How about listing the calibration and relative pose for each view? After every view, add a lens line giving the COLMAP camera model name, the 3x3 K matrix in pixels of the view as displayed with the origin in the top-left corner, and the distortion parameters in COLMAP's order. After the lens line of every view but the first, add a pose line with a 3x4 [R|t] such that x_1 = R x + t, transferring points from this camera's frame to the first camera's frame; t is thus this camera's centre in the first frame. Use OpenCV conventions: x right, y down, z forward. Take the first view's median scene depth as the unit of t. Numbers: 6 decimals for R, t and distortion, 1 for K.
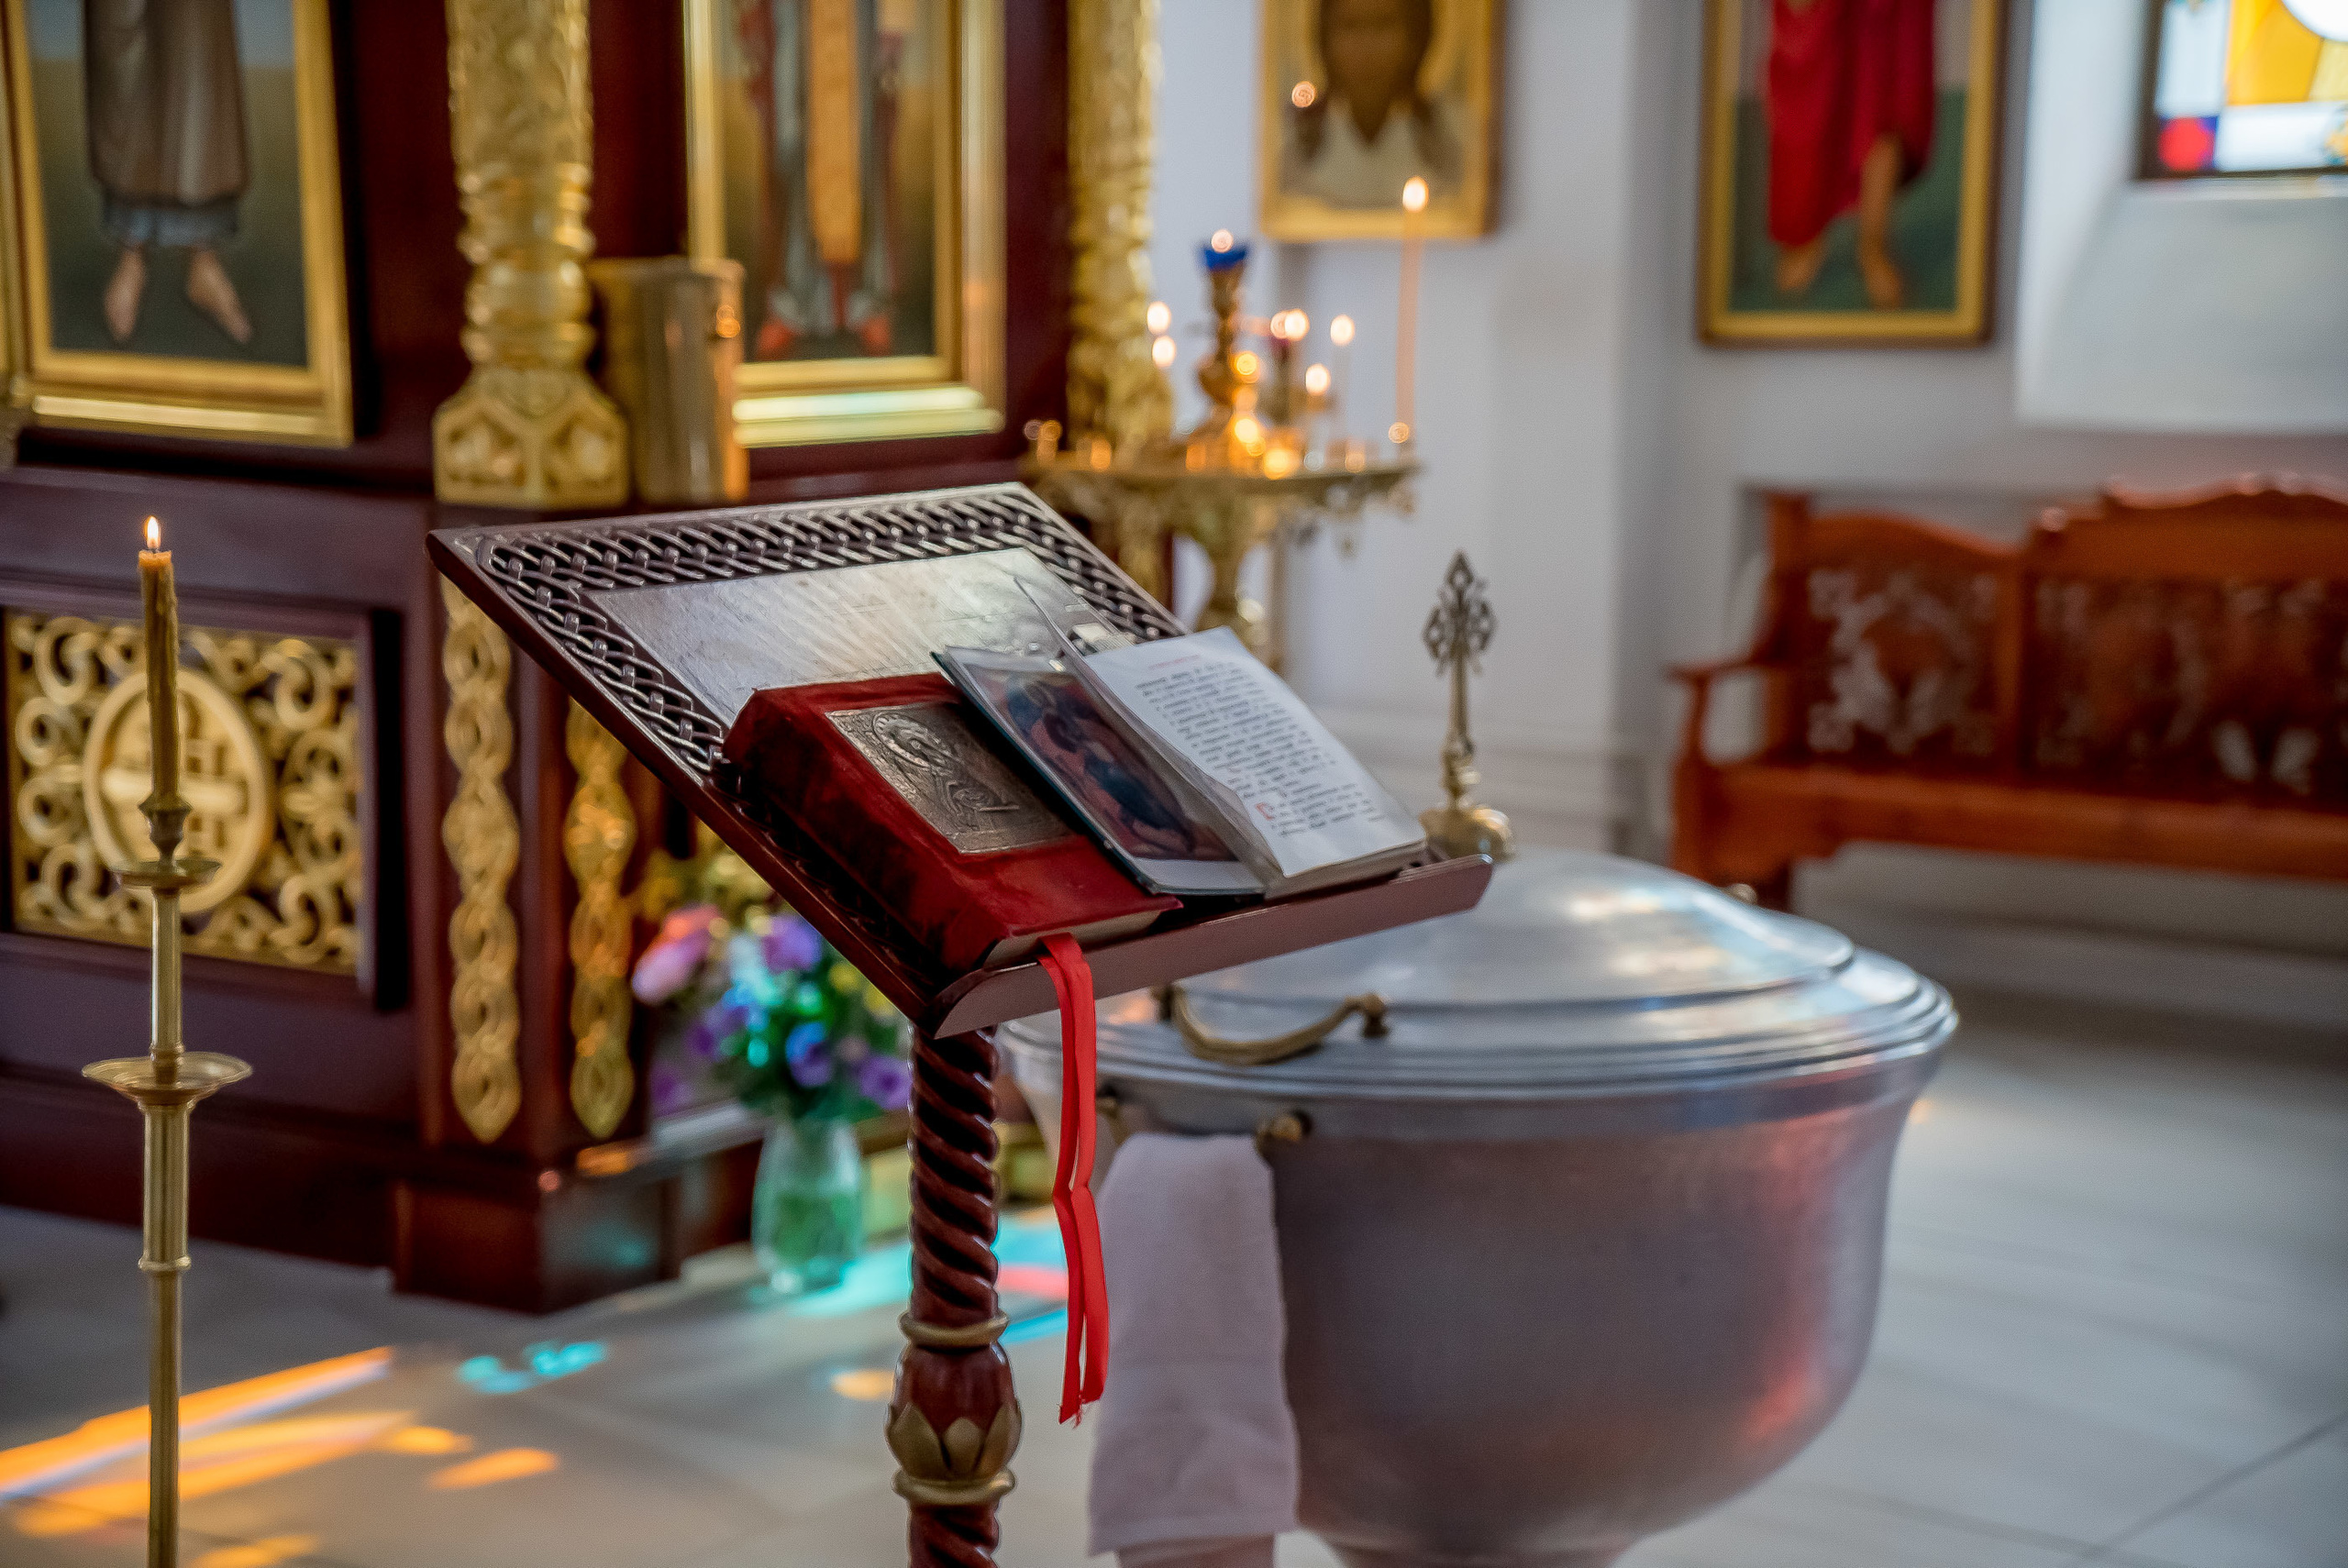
lens RADIAL K [[4436.9, 0, 1130.0], [0, 4436.9, 789.4], [0, 0, 1]] dist [0.663665, 0.000000]
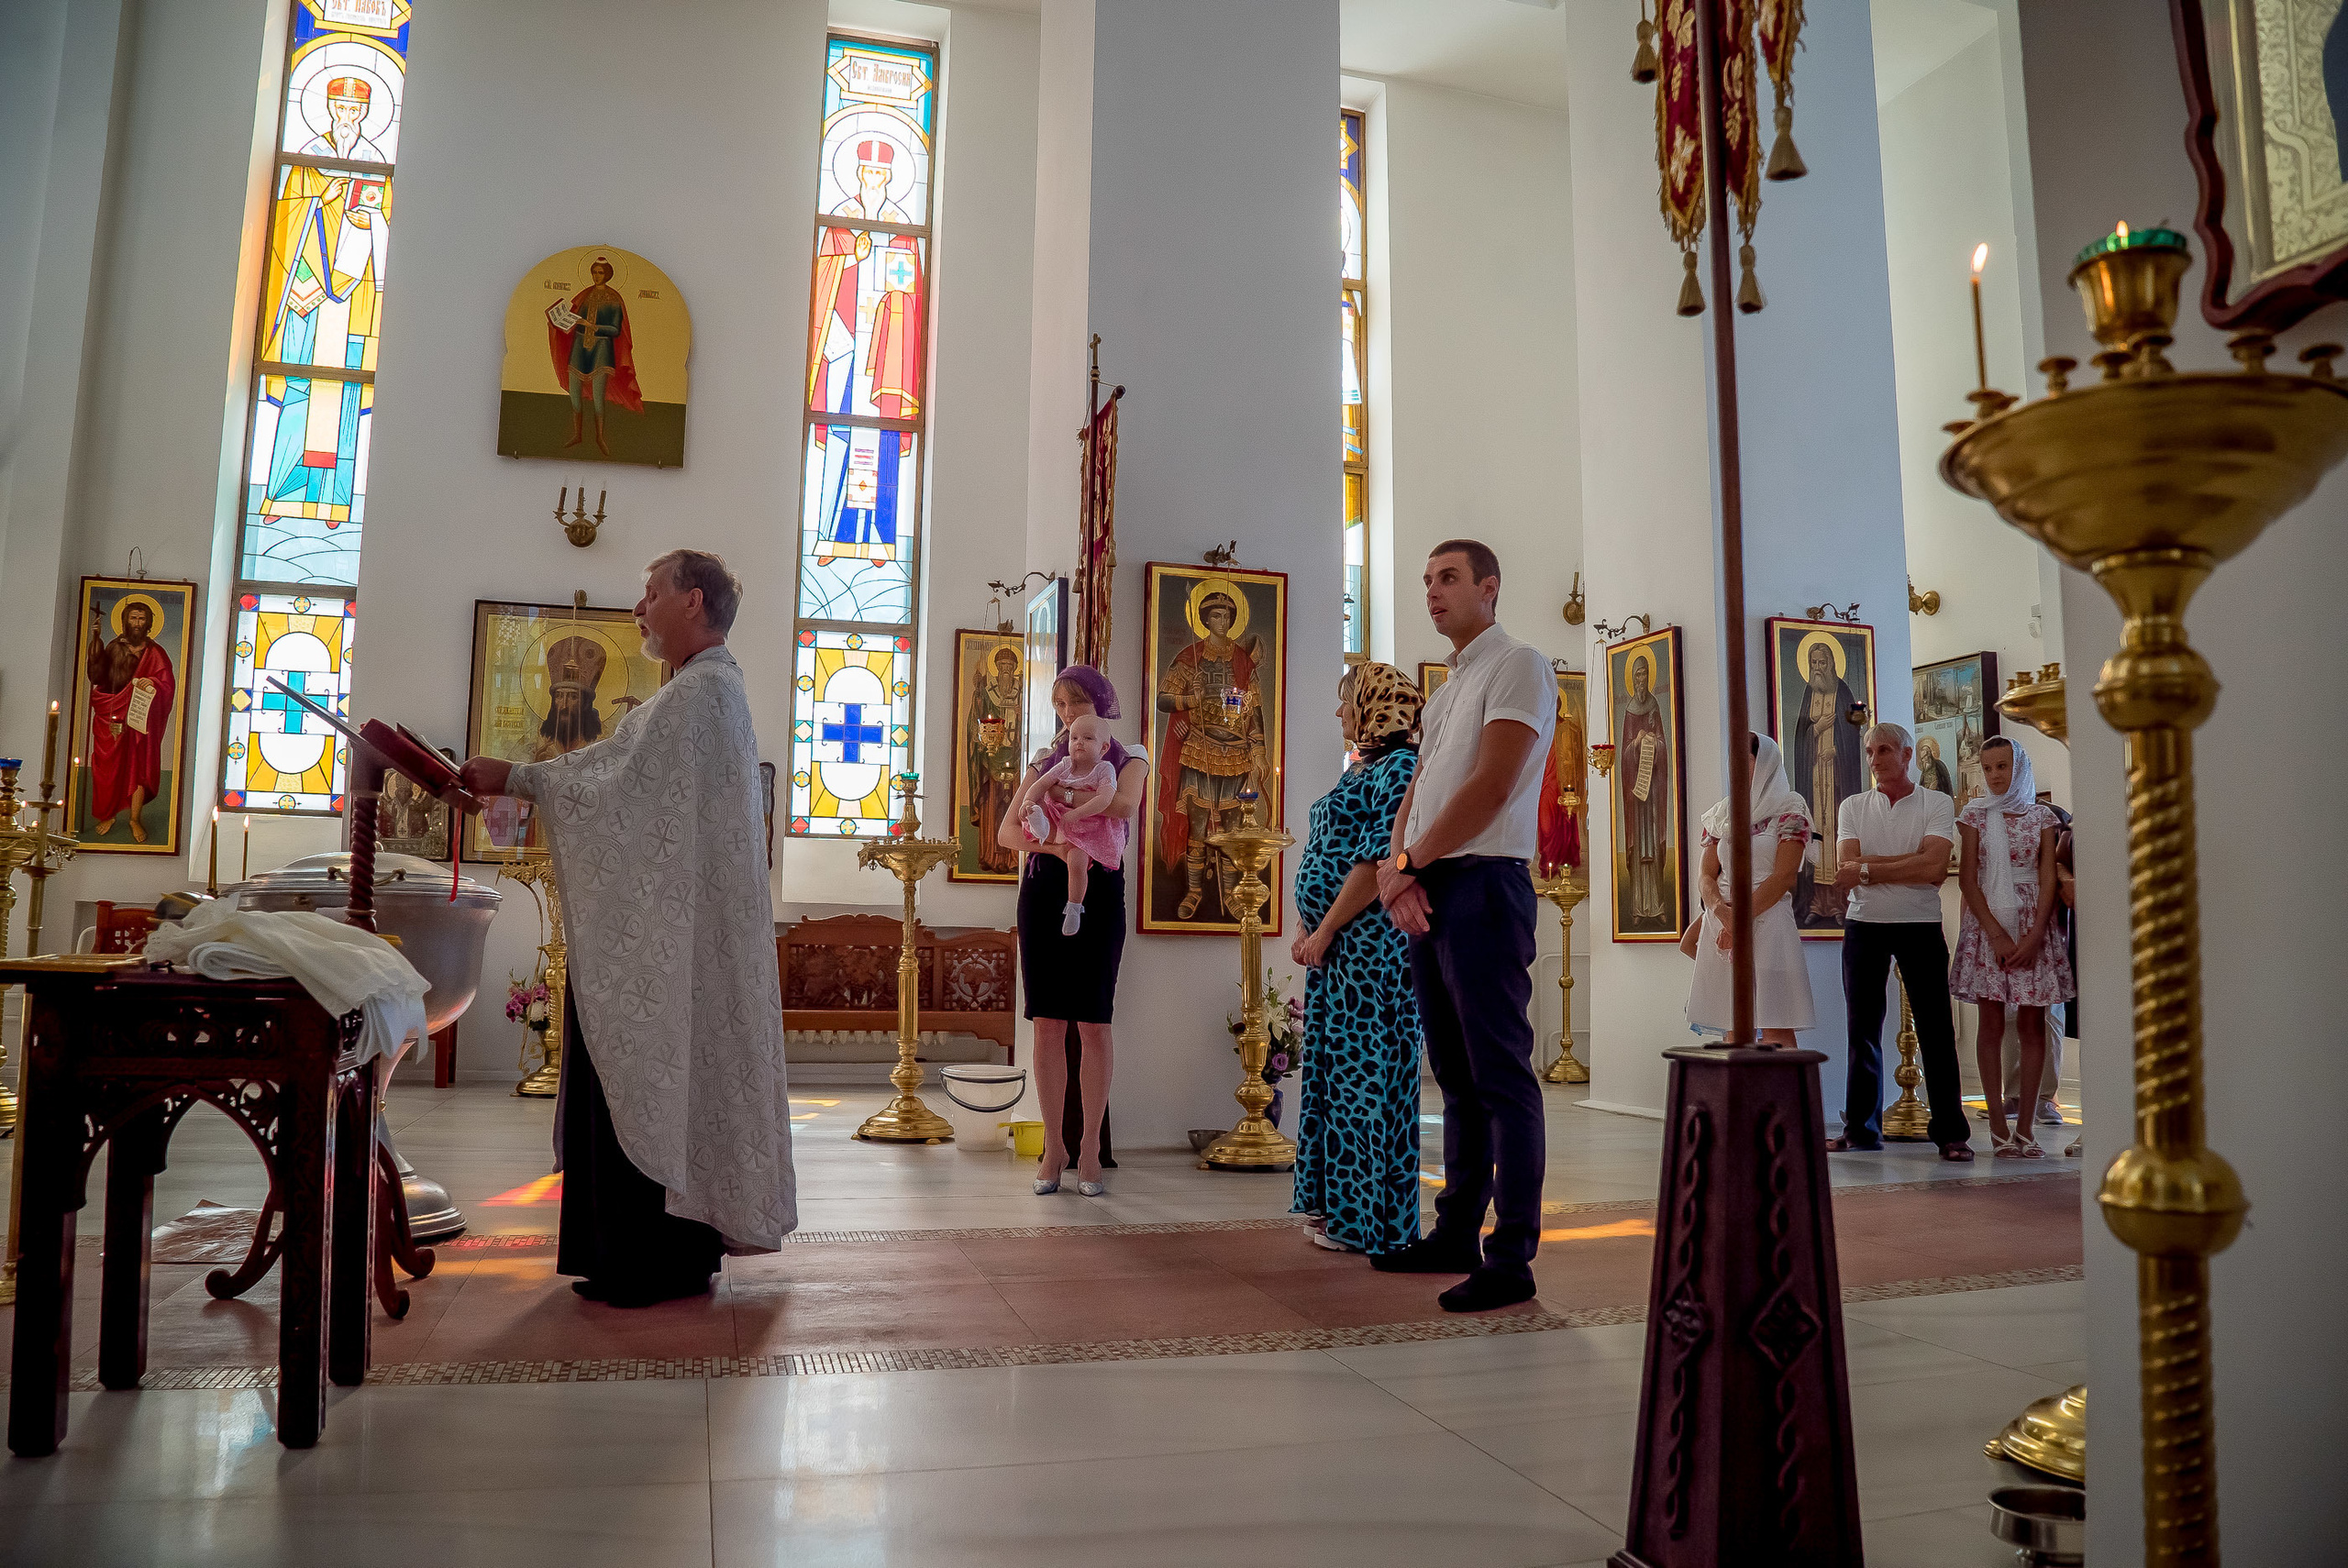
lens RADIAL K [[1615.6, 0, 1111.9], [0, 1615.6, 806.0], [0, 0, 1]] dist [-0.136100, 0.078663]
pose [[0.626771, 0.081909, 0.774886, -0.145307], [0.088945, 0.980439, -0.175581, 0.068789], [-0.774110, 0.178971, 0.607225, -0.059165]]
